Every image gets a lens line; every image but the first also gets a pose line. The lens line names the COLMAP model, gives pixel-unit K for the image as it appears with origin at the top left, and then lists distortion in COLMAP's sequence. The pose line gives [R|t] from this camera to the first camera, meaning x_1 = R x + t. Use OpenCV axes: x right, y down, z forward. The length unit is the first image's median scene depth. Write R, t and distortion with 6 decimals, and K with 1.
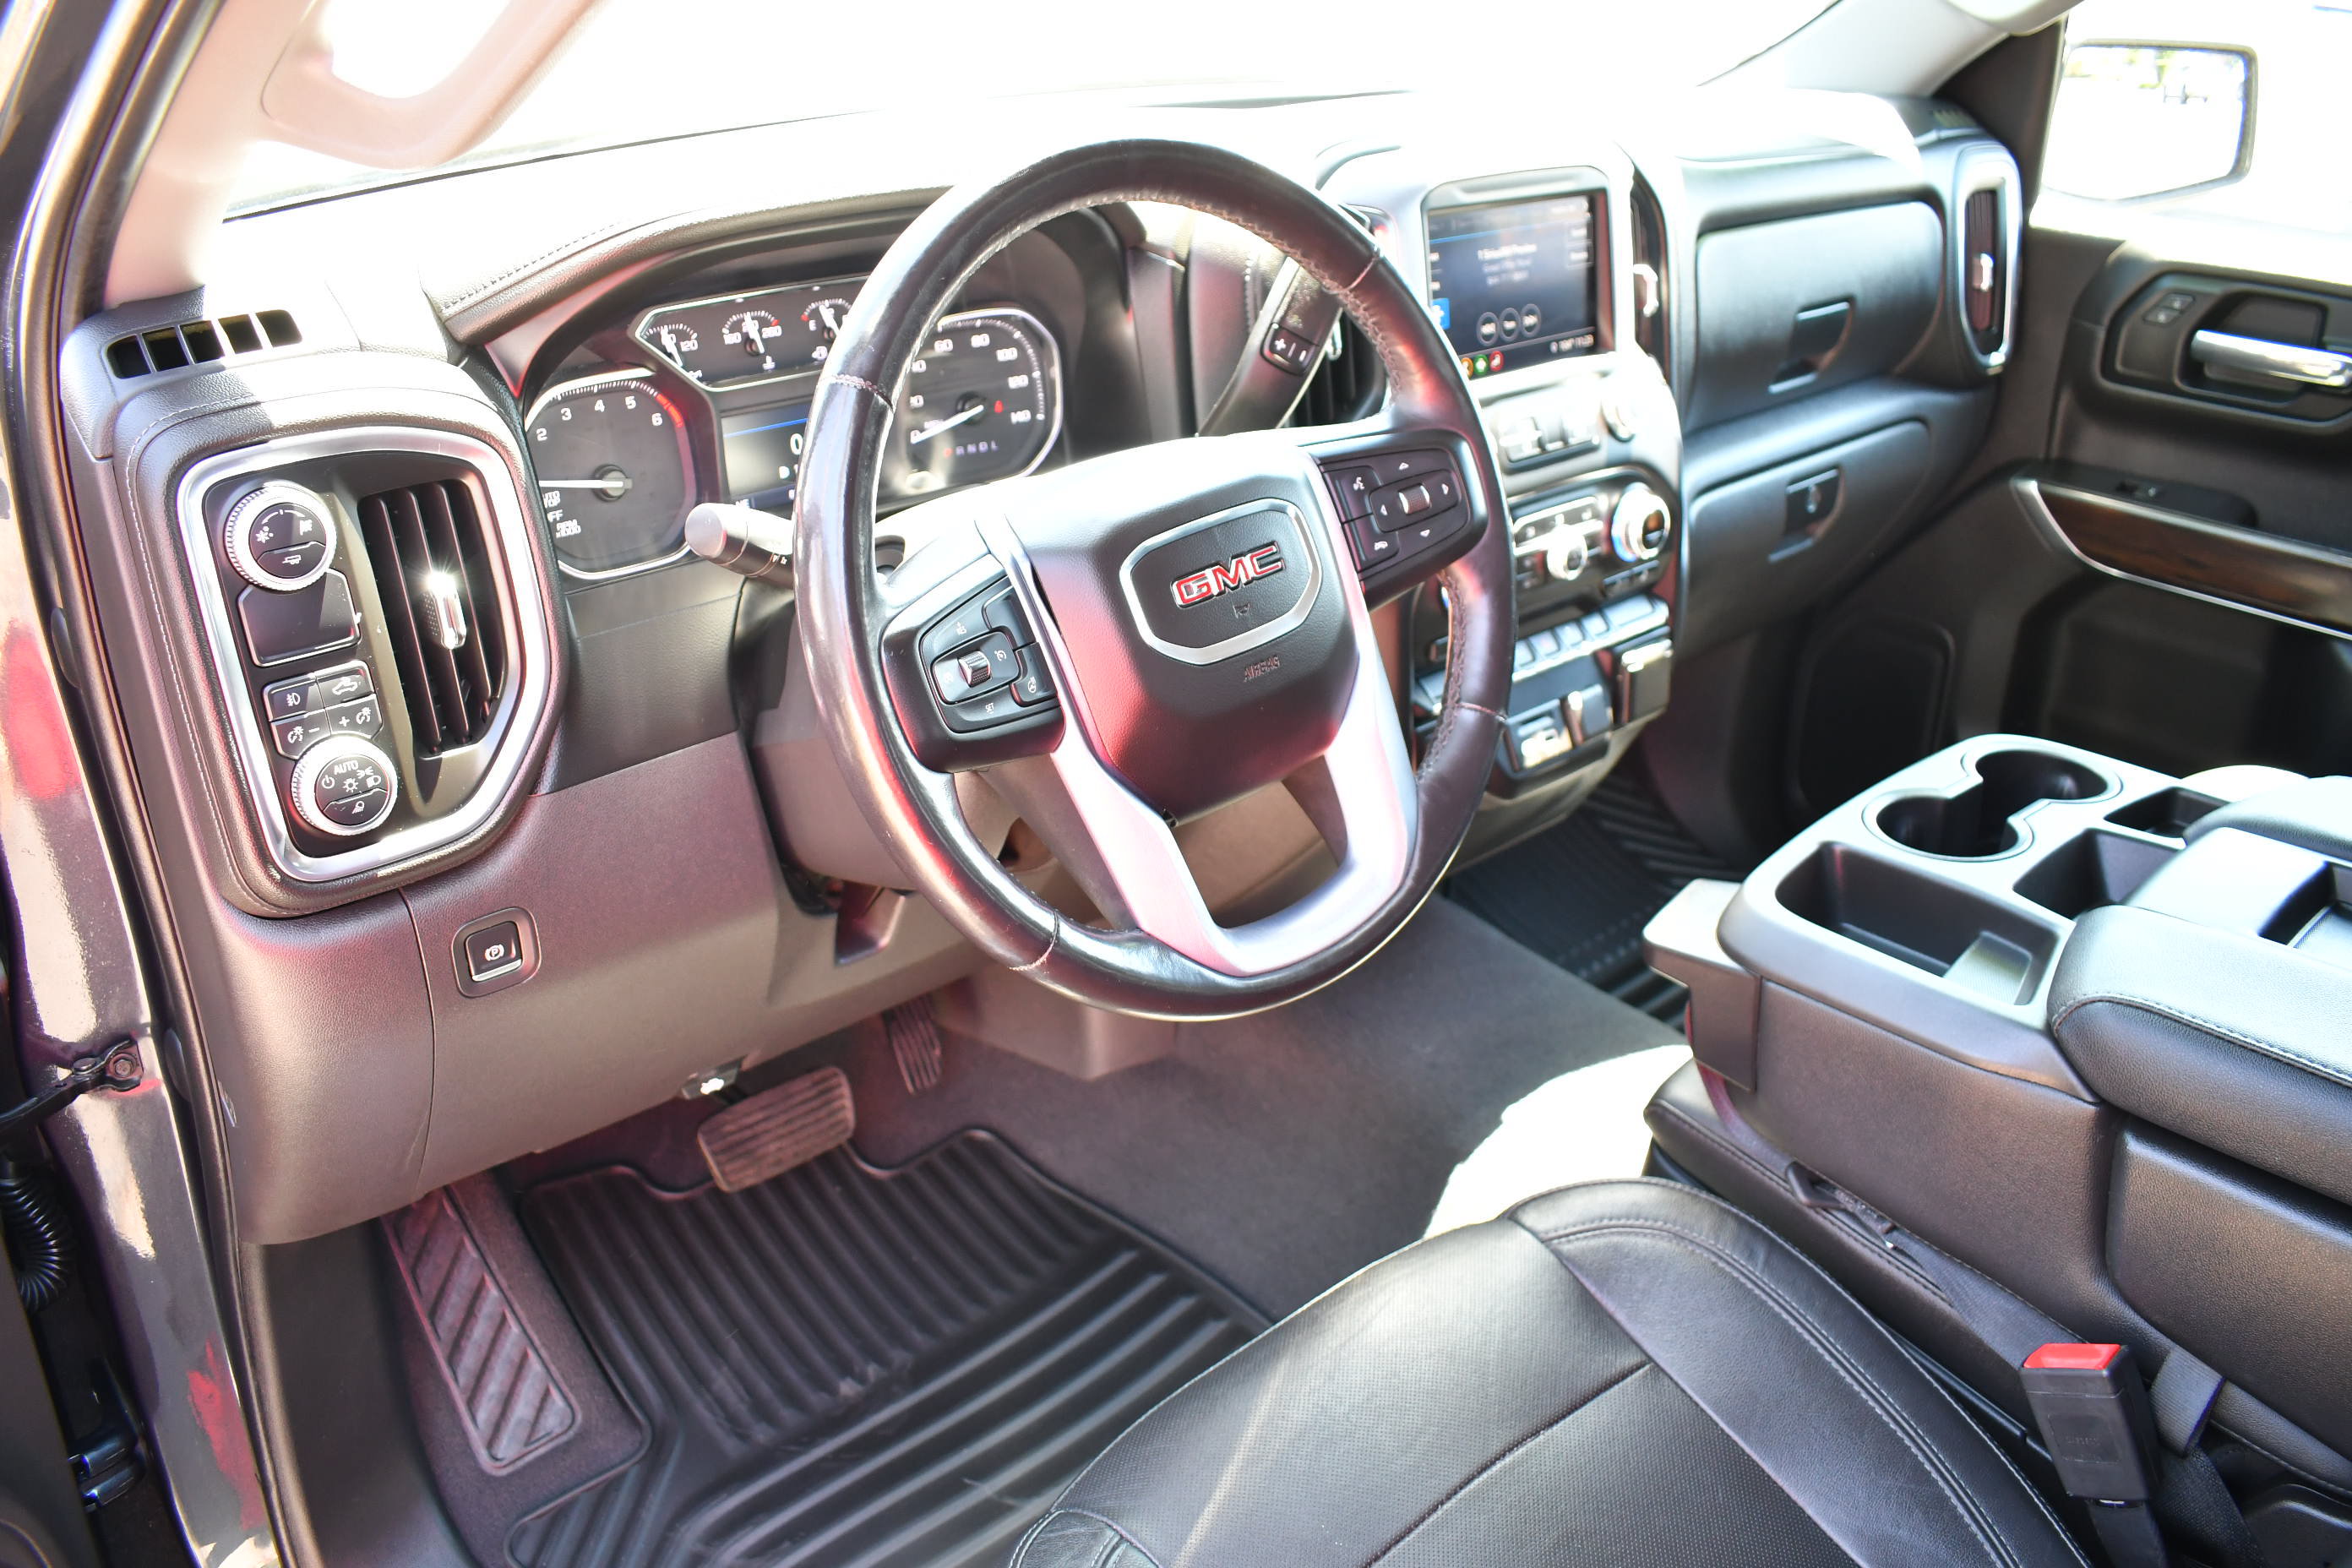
lens RADIAL K [[1866.0, 0, 1176.0], [0, 1866.0, 784.0], [0, 0, 1]] dist [-0.102669, 0.018169]
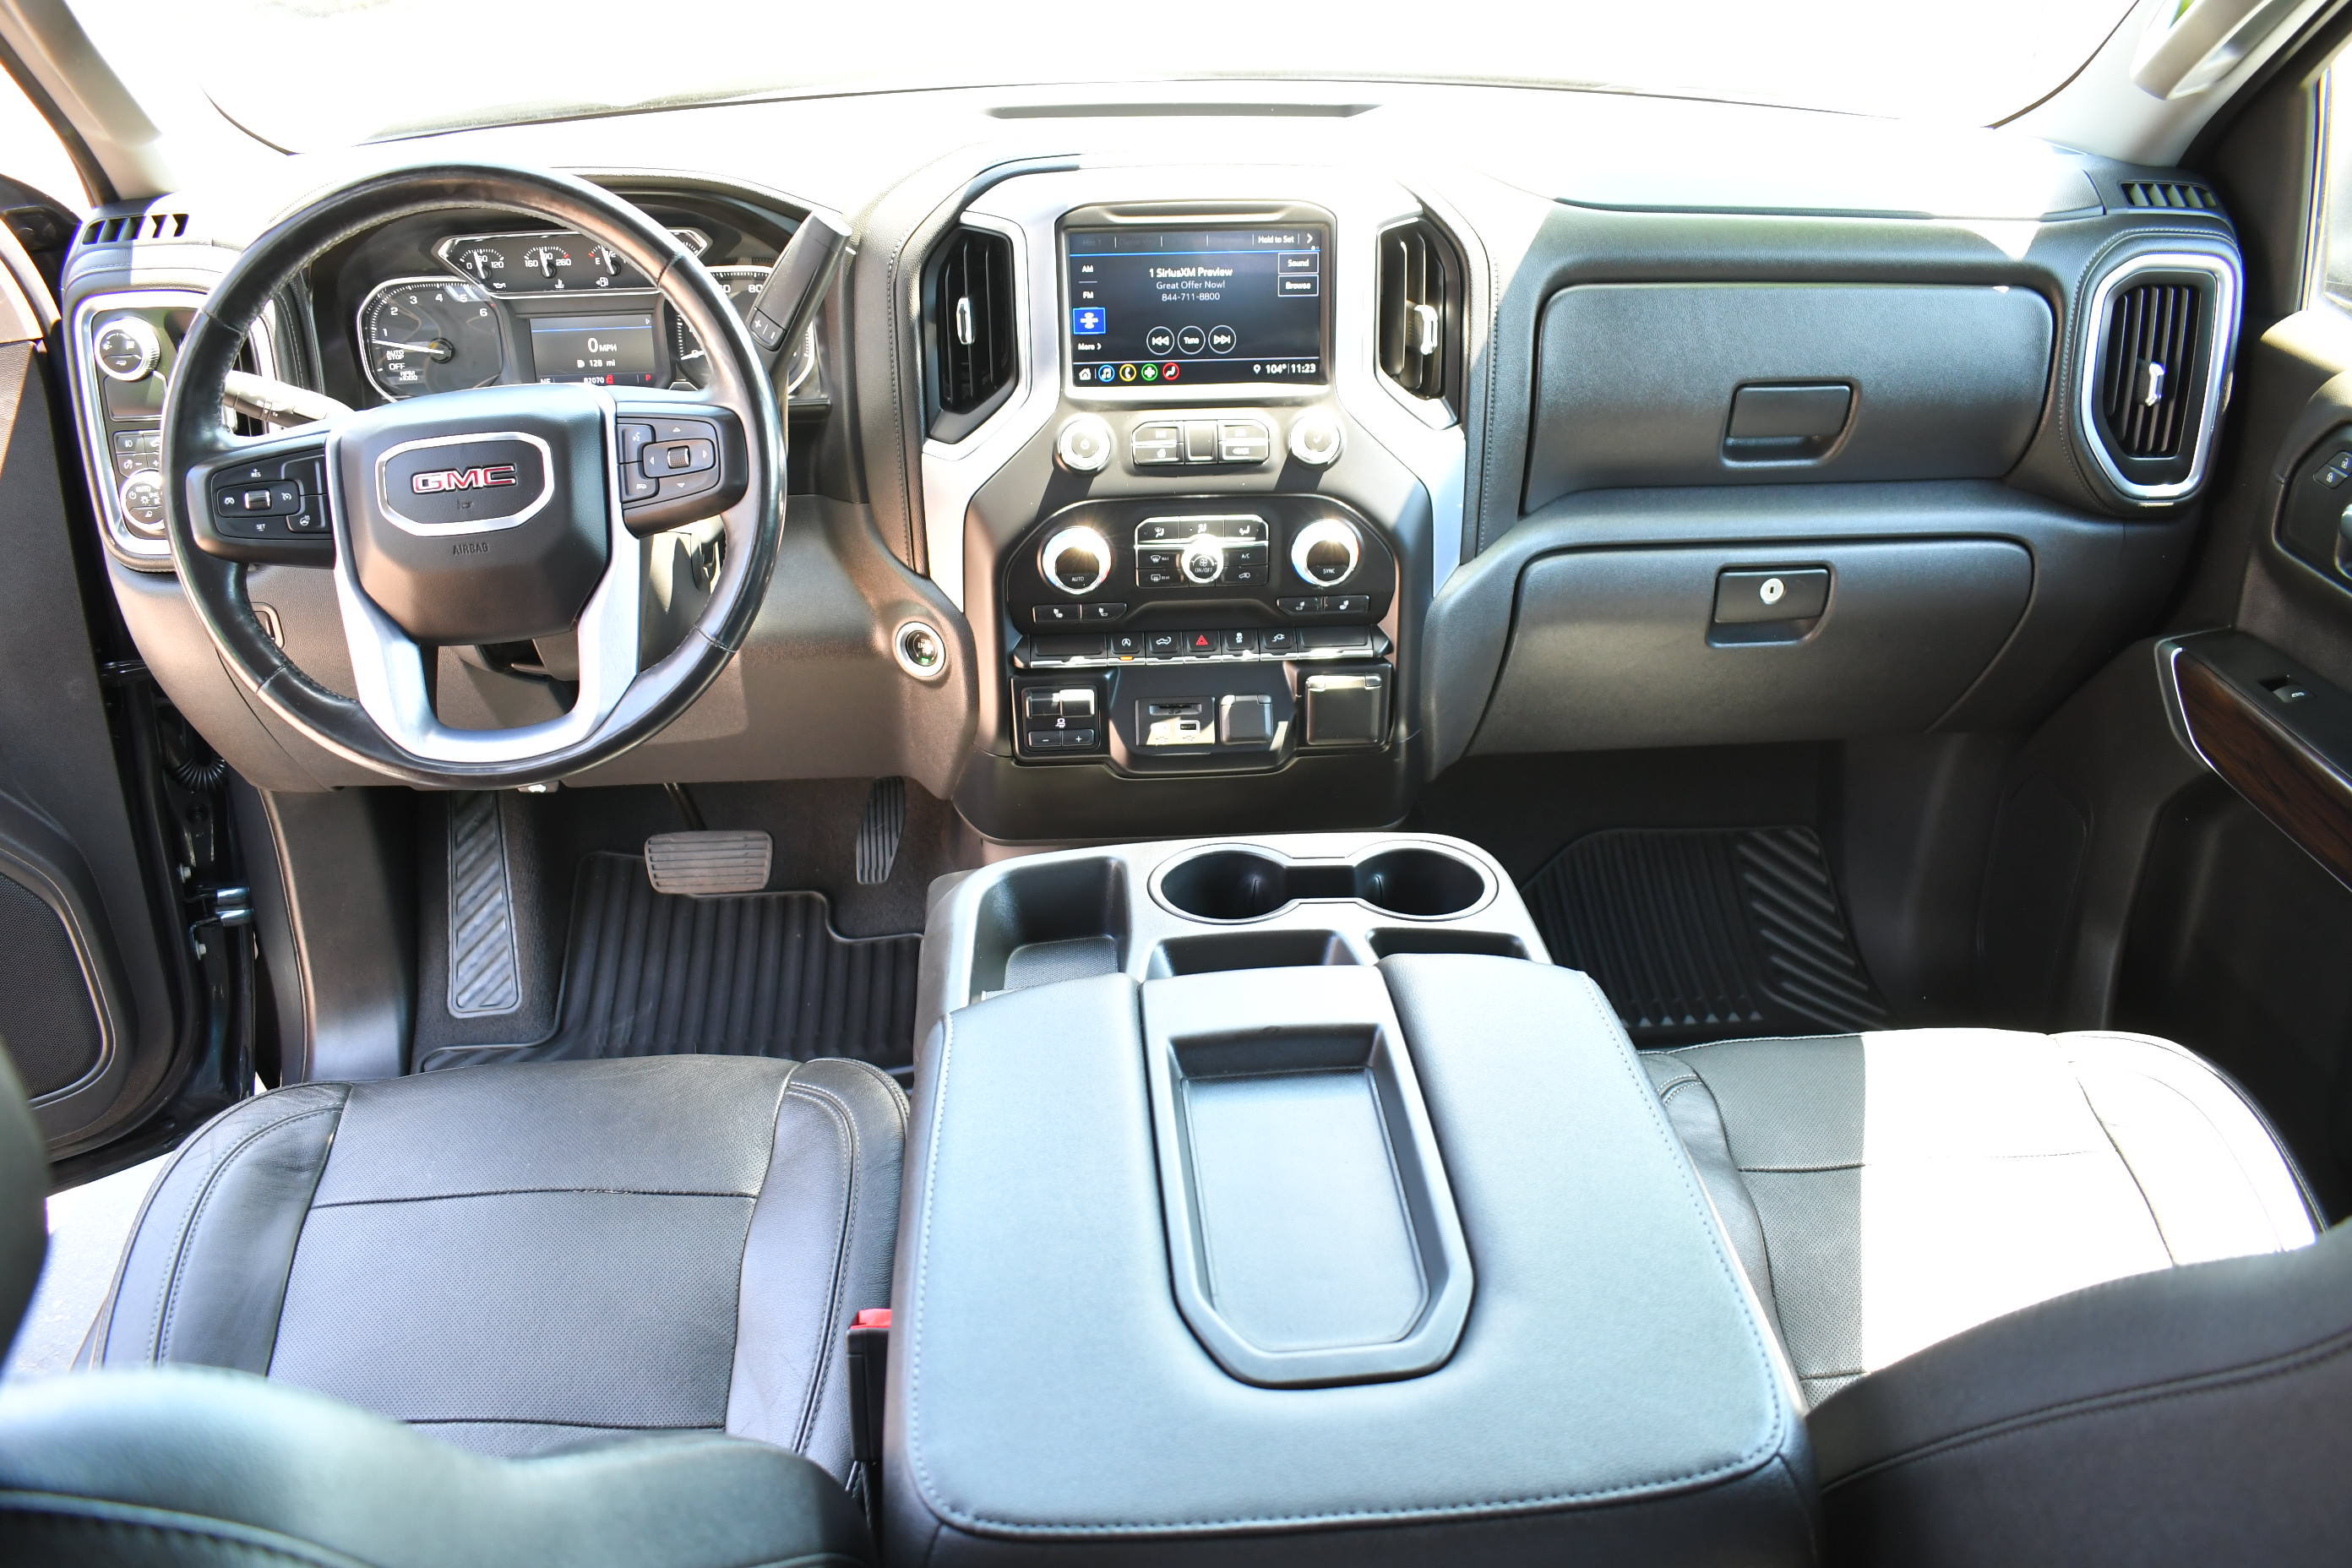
lens RADIAL K [[1866.0, 0, 1176.0], [0, 1866.0, 784.0], [0, 0, 1]] dist [-0.102669, 0.018169]
pose [[0.785989, 0.288524, -0.546786, 0.855901], [-0.259515, 0.956705, 0.131782, -0.143557], [0.561136, 0.038320, 0.826836, 0.110434]]
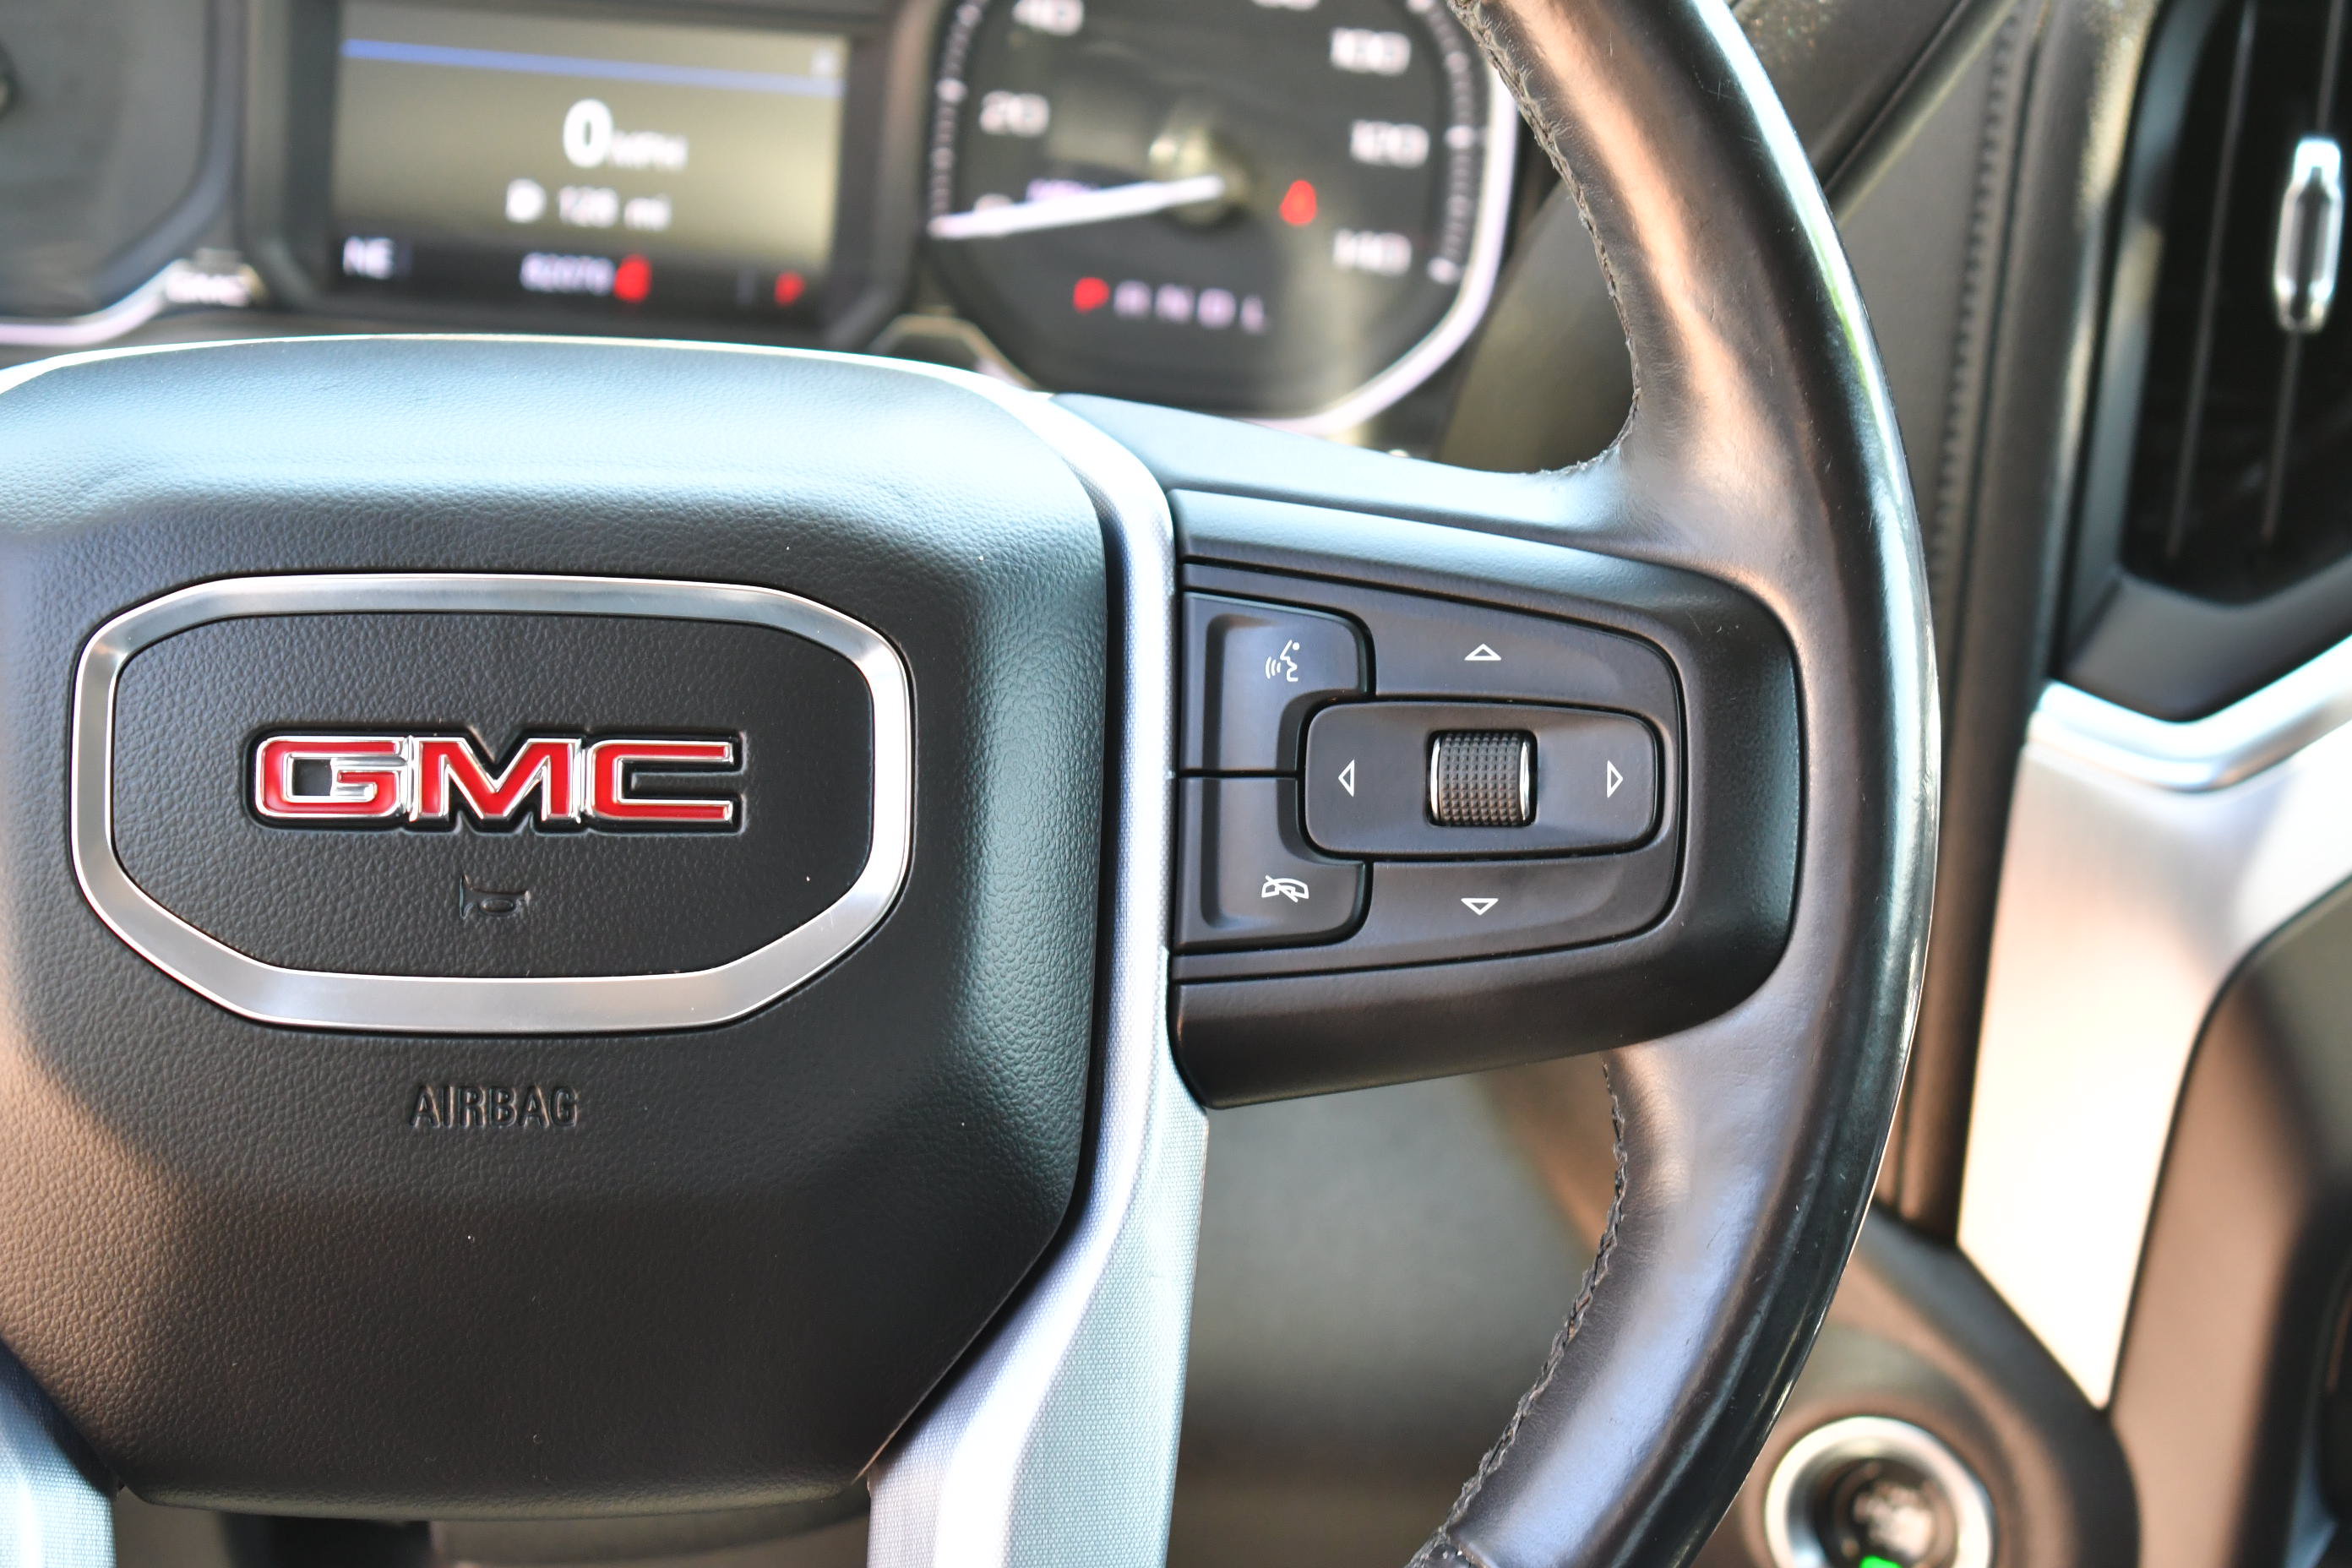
lens RADIAL K [[5418.4, 0, 1176.0], [0, 5418.4, 784.0], [0, 0, 1]] dist [0.040868, 0.272413]
pose [[0.788112, 0.304392, -0.534999, 0.392529], [-0.352127, 0.935851, 0.013739, -0.108838], [0.504862, 0.177560, 0.844741, 0.209812]]
